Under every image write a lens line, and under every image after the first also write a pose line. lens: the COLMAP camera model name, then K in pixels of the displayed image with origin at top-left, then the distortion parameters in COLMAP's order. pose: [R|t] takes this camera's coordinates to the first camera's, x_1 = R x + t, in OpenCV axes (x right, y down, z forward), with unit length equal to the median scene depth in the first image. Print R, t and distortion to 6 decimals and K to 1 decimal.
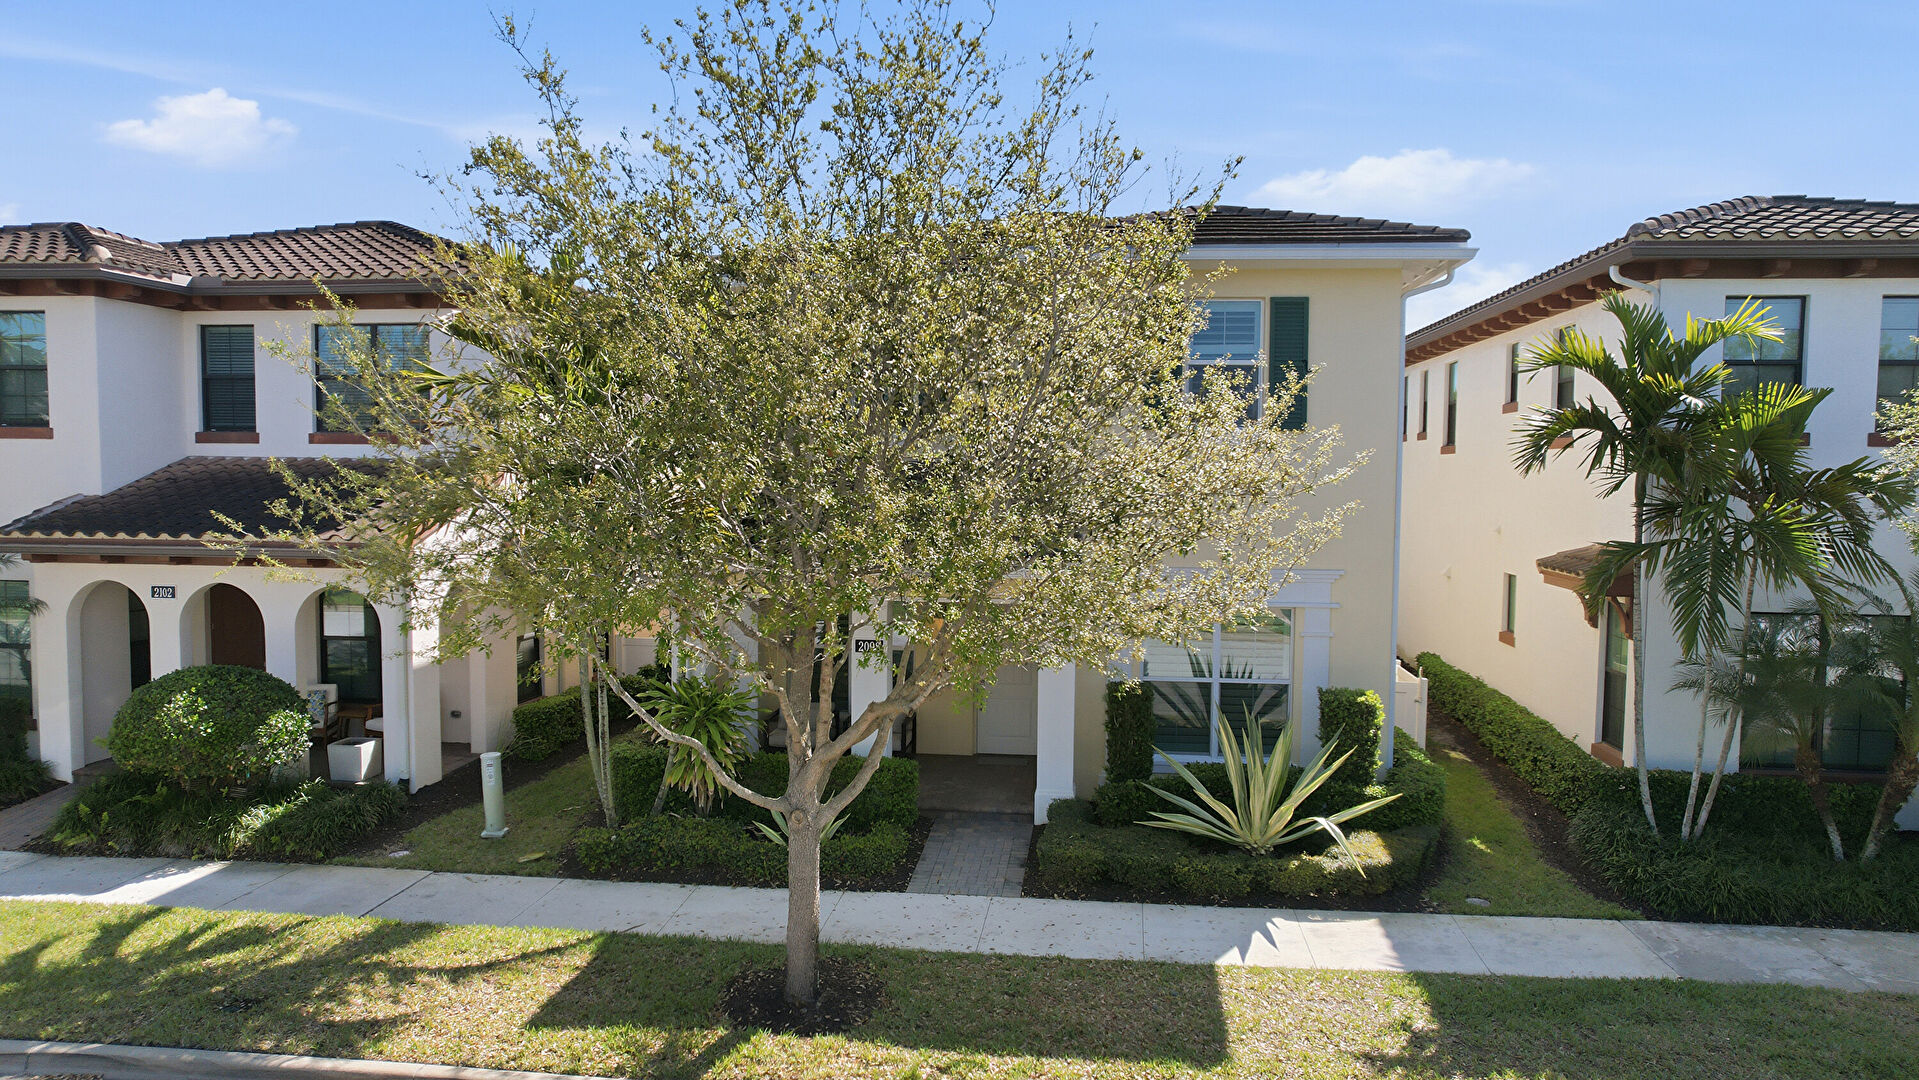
lens RADIAL K [[1268.5, 0, 971.4], [0, 1268.5, 541.1], [0, 0, 1]] dist [-0.086654, 0.077702]
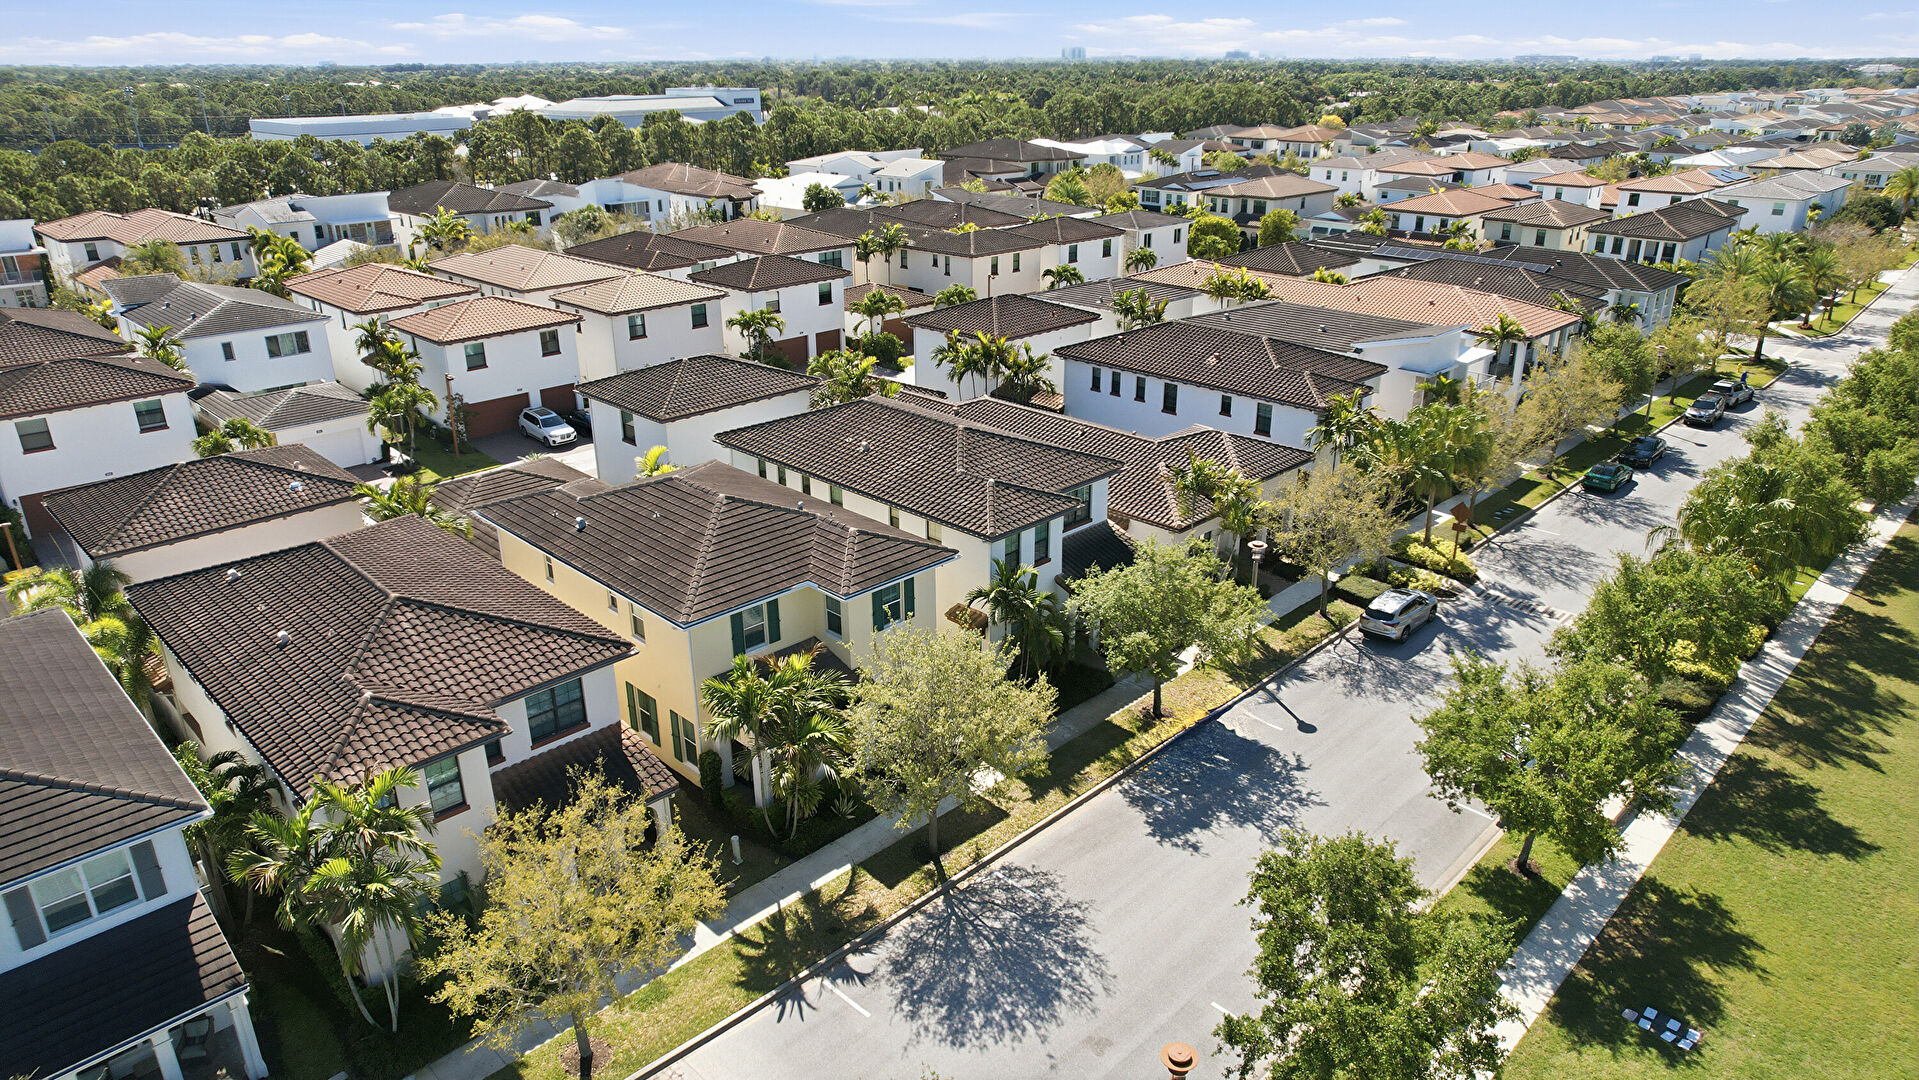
lens RADIAL K [[1224.8, 0, 966.2], [0, 1224.8, 538.2], [0, 0, 1]] dist [-0.076861, 0.069137]
pose [[0.623499, -0.301839, 0.721209, -2.293106], [0.053693, 0.936823, 0.345659, -1.699052], [-0.779978, -0.176794, 0.600315, -1.109741]]
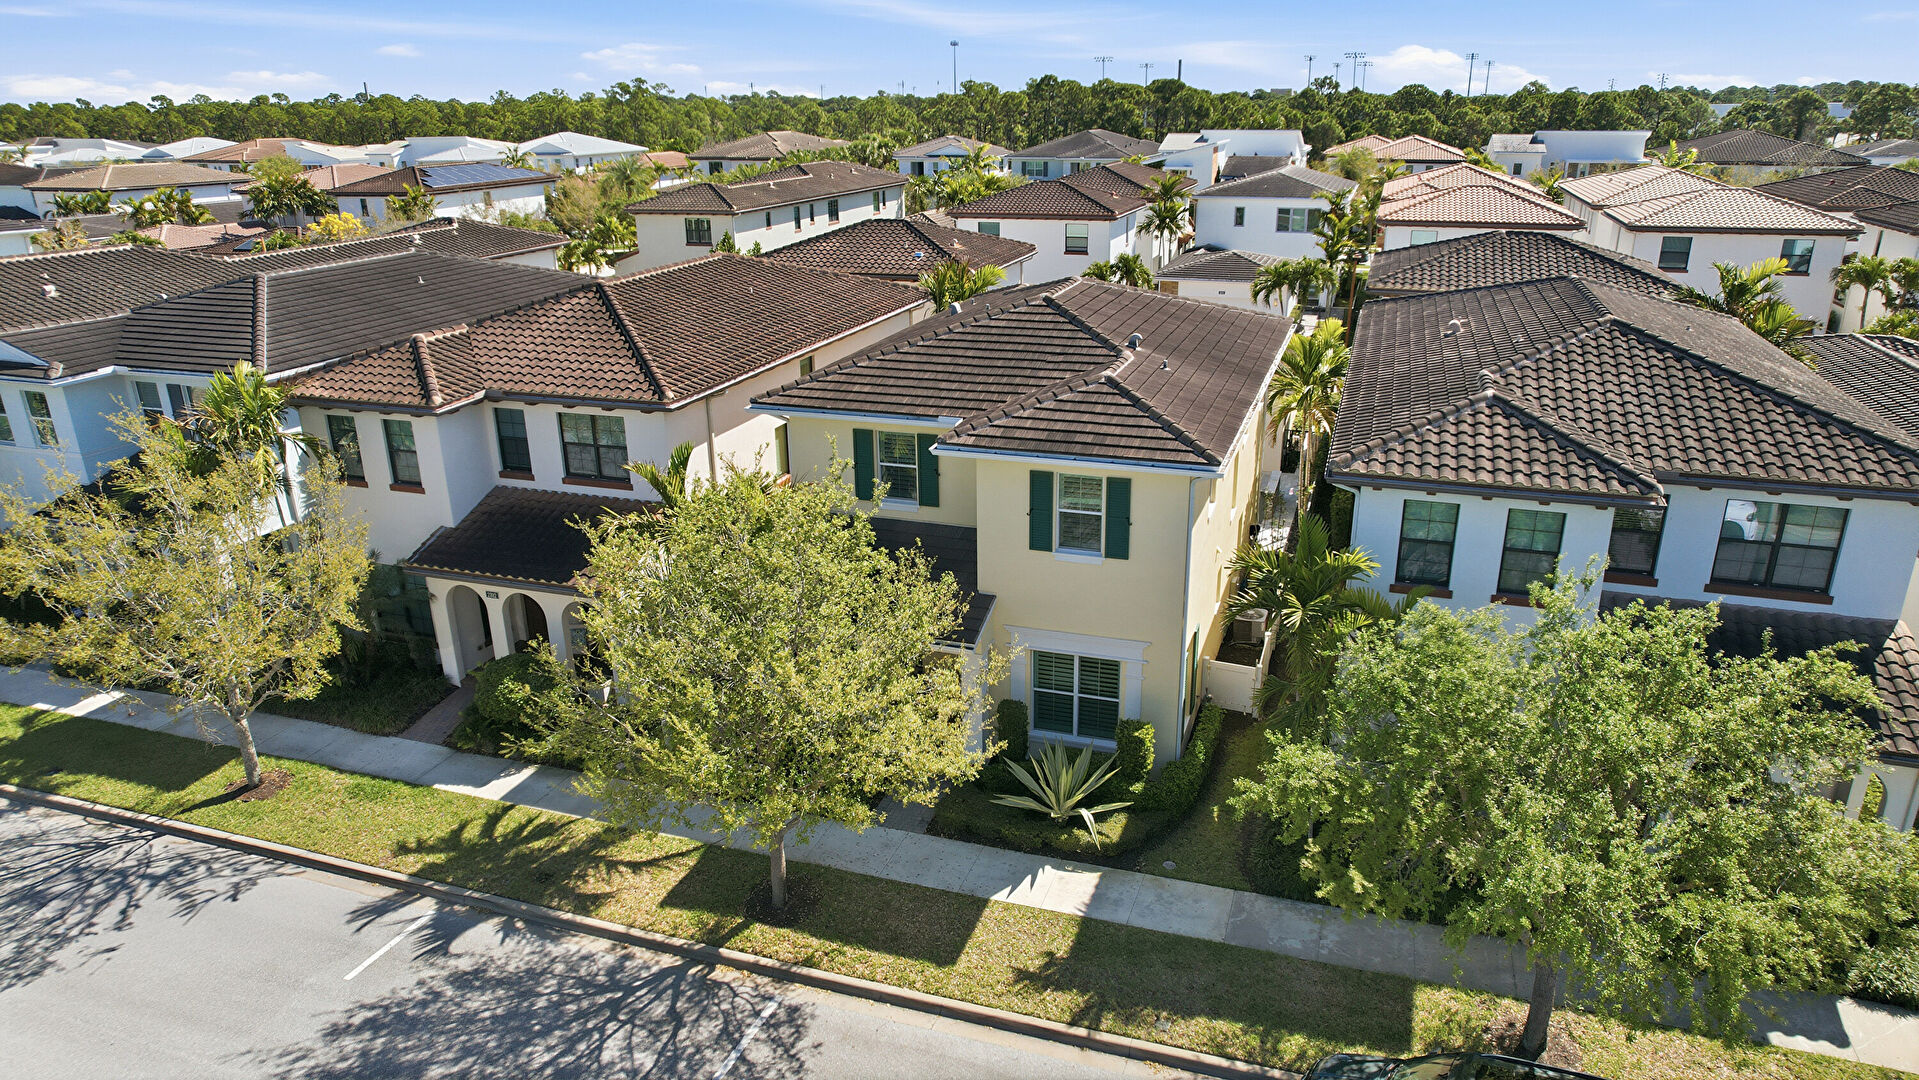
lens RADIAL K [[1224.8, 0, 966.2], [0, 1224.8, 538.2], [0, 0, 1]] dist [-0.076861, 0.069137]
pose [[0.975439, 0.051477, -0.214172, 0.530065], [0.012057, 0.958374, 0.285259, -0.742079], [0.219941, -0.280835, 0.934215, -0.629300]]
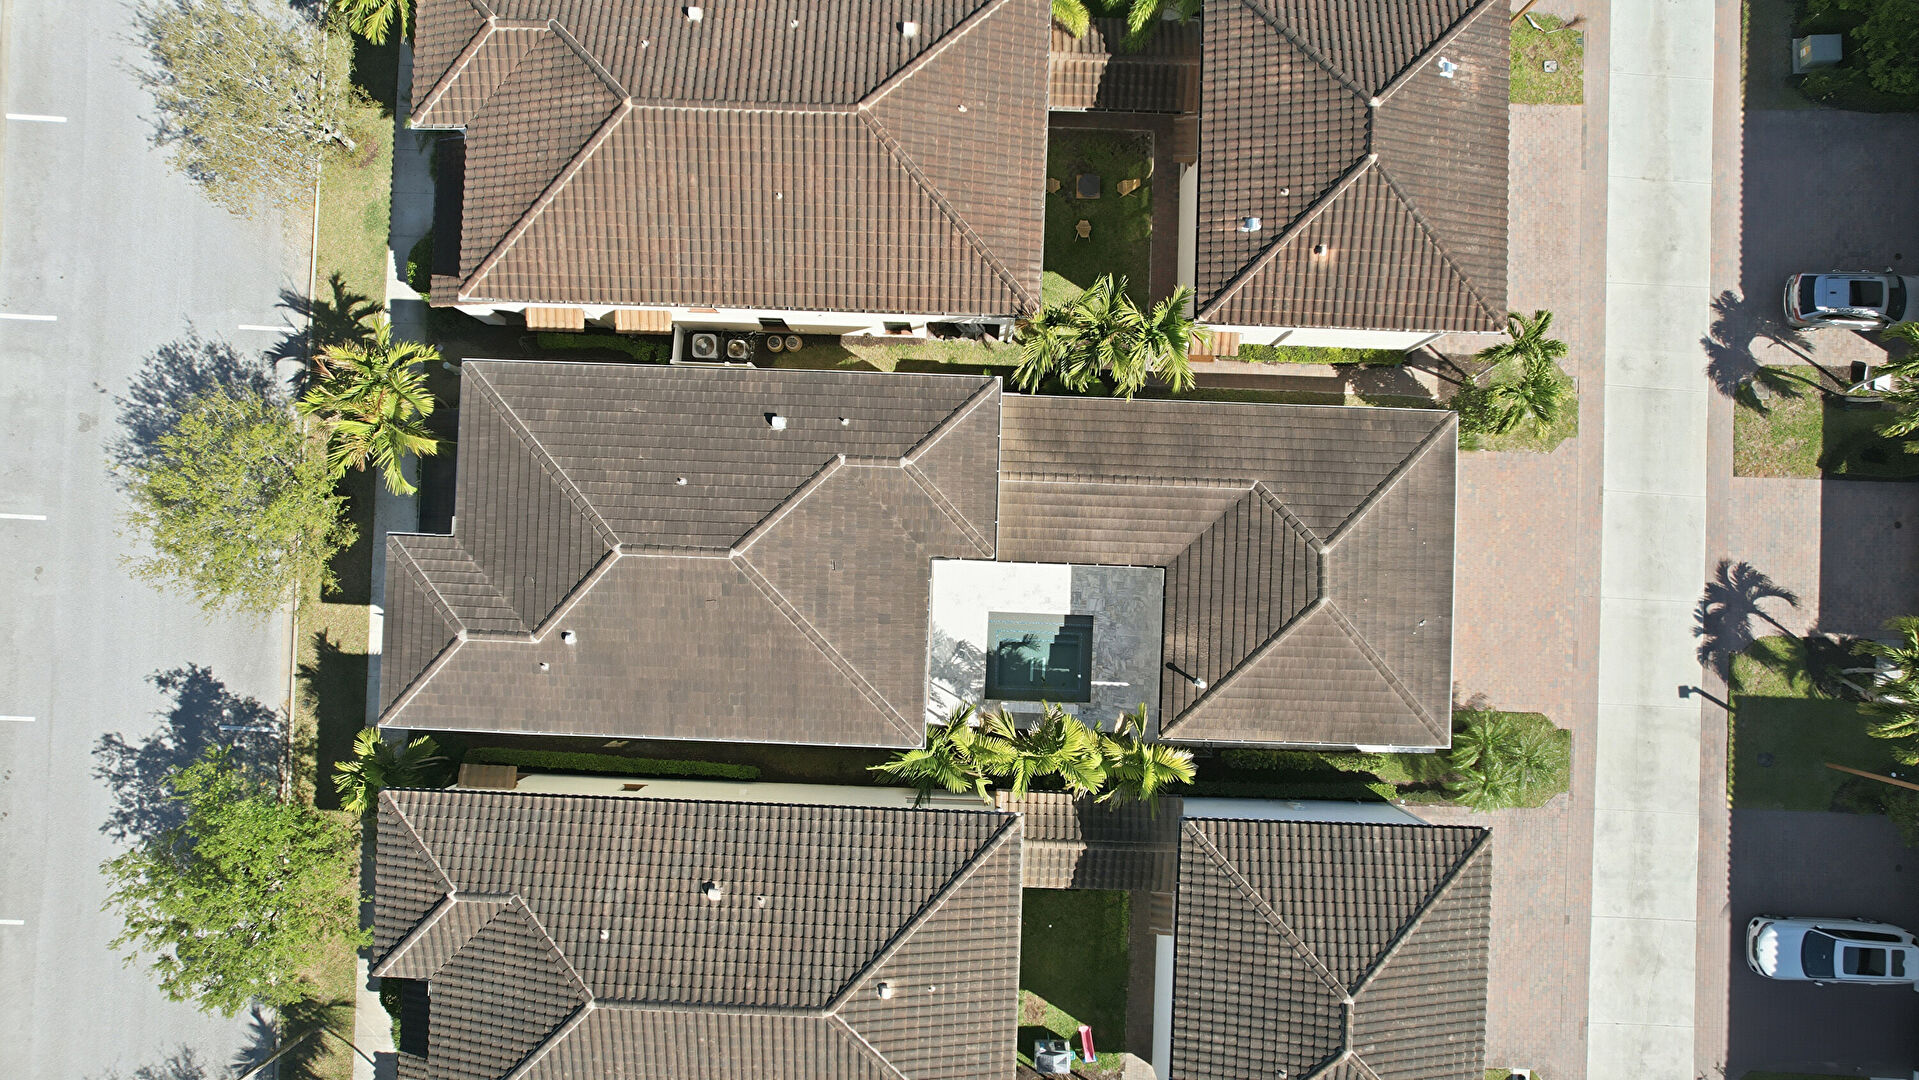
lens RADIAL K [[1224.8, 0, 966.2], [0, 1224.8, 538.2], [0, 0, 1]] dist [-0.076861, 0.069137]
pose [[0.076191, 0.996677, -0.028821, 0.228820], [-0.068452, 0.034065, 0.997073, -3.441581], [0.994741, -0.073995, 0.070820, 2.524978]]
